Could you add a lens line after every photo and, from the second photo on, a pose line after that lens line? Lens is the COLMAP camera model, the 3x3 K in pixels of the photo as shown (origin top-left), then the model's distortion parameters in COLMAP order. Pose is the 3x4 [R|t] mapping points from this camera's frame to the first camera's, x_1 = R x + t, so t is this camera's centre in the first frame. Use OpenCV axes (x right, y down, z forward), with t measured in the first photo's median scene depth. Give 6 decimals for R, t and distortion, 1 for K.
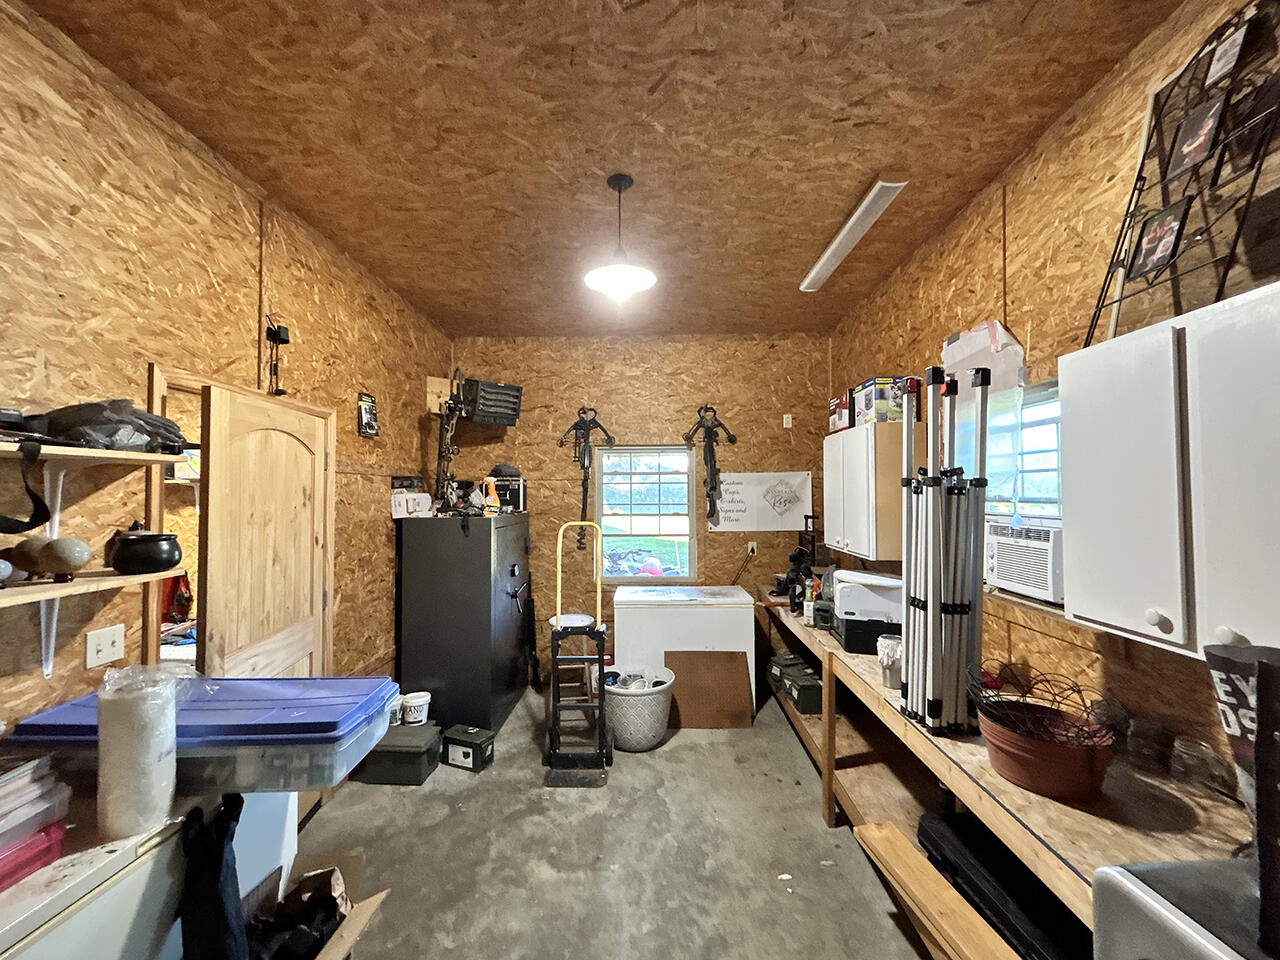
lens RADIAL K [[514.8, 0, 640.0], [0, 514.8, 480.0], [0, 0, 1]] dist [-0.002213, -0.000309]
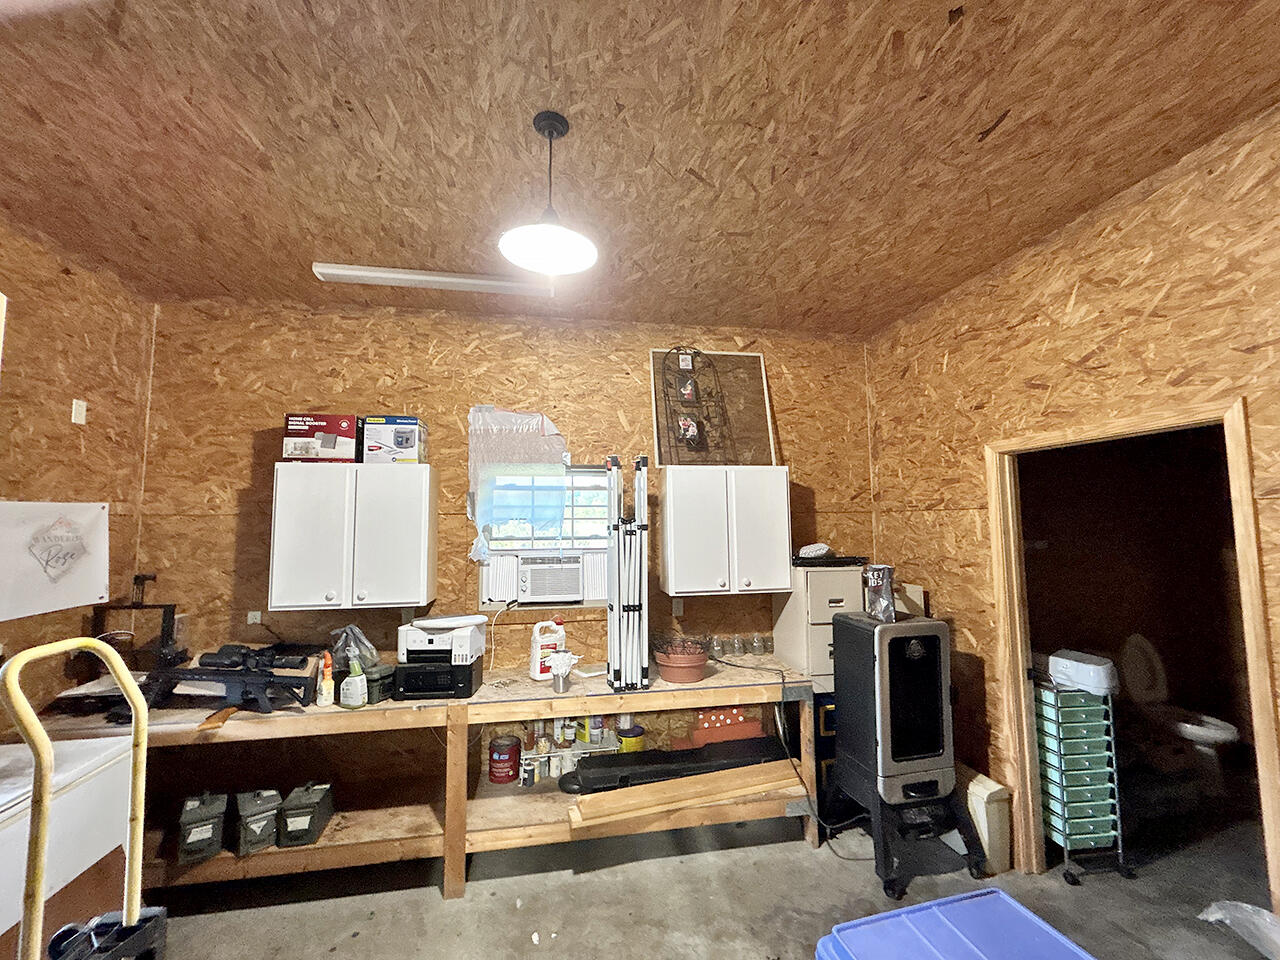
lens RADIAL K [[514.8, 0, 640.0], [0, 514.8, 480.0], [0, 0, 1]] dist [-0.002213, -0.000309]
pose [[-0.203783, 0.083860, 0.975418, -0.381542], [-0.015592, 0.995920, -0.088880, -0.000018], [-0.978892, -0.033321, -0.201644, 0.512088]]
